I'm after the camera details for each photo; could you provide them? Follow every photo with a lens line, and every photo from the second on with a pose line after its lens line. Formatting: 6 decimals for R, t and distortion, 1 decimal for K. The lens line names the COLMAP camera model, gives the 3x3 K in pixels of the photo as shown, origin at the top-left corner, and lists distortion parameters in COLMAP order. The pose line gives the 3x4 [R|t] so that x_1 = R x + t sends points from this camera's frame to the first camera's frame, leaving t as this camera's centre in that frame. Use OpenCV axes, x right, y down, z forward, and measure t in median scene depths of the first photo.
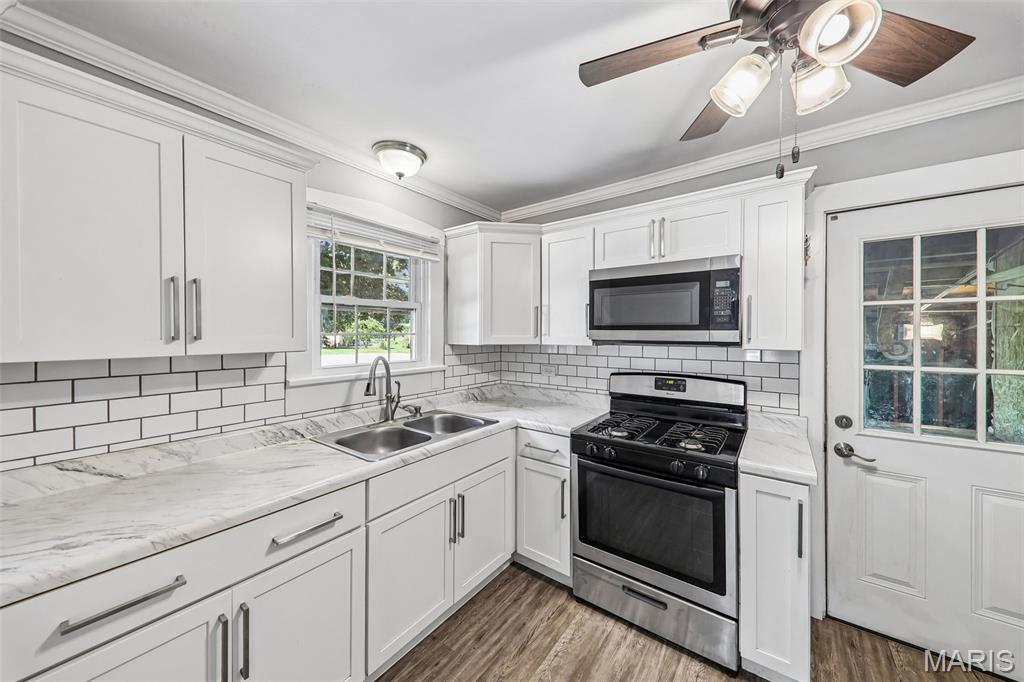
lens RADIAL K [[358.9, 0, 515.6], [0, 358.9, 335.5], [0, 0, 1]] dist [0.020090, -0.006416]
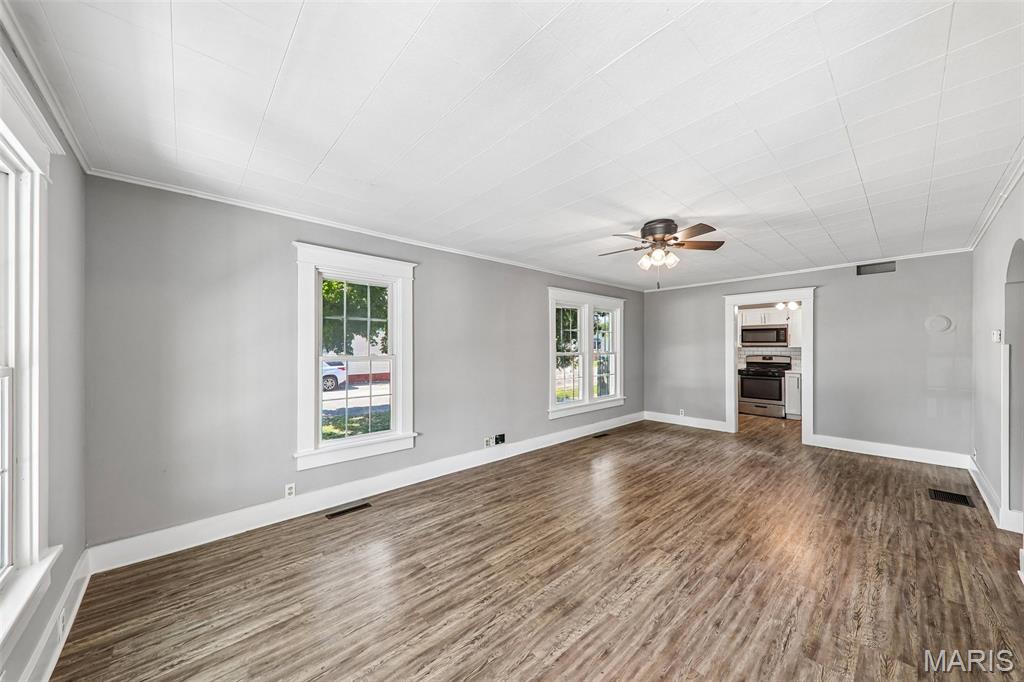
lens RADIAL K [[358.7, 0, 510.5], [0, 358.7, 345.7], [0, 0, 1]] dist [0.016692, -0.000155]
pose [[0.980117, -0.002431, -0.198407, -1.370399], [0.001301, 0.999982, -0.005825, 0.032411], [0.198417, 0.005451, 0.980102, -3.049446]]
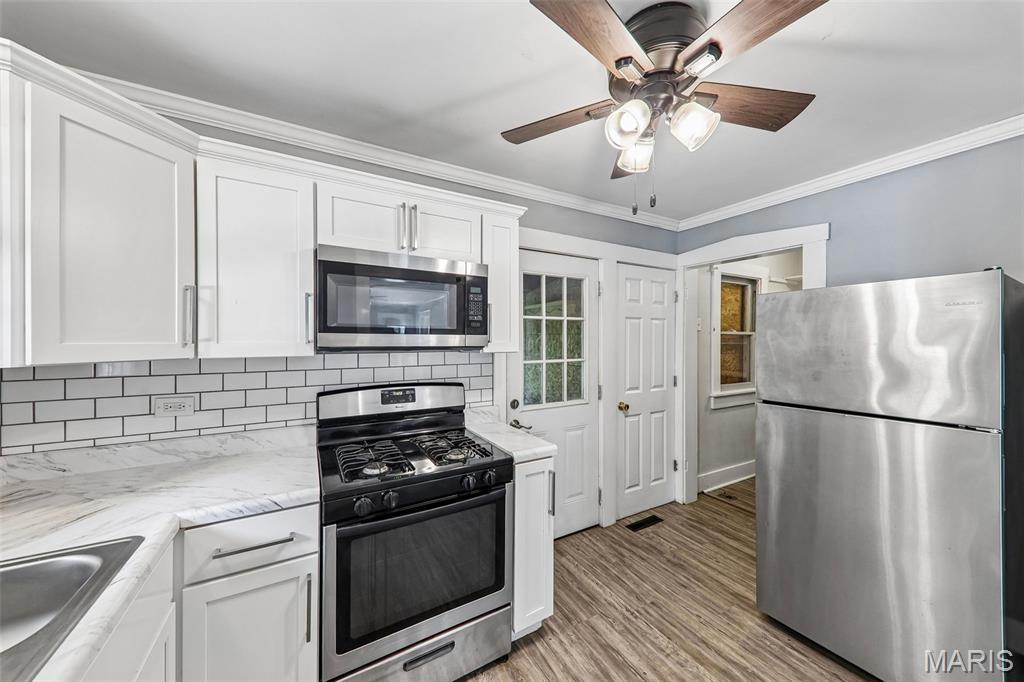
lens RADIAL K [[356.2, 0, 510.6], [0, 356.2, 340.5], [0, 0, 1]] dist [0.020474, -0.006512]
pose [[0.407963, -0.003247, 0.912993, -0.268584], [0.005326, 0.999985, 0.001176, 0.000499], [-0.912983, 0.004383, 0.407974, 0.411397]]
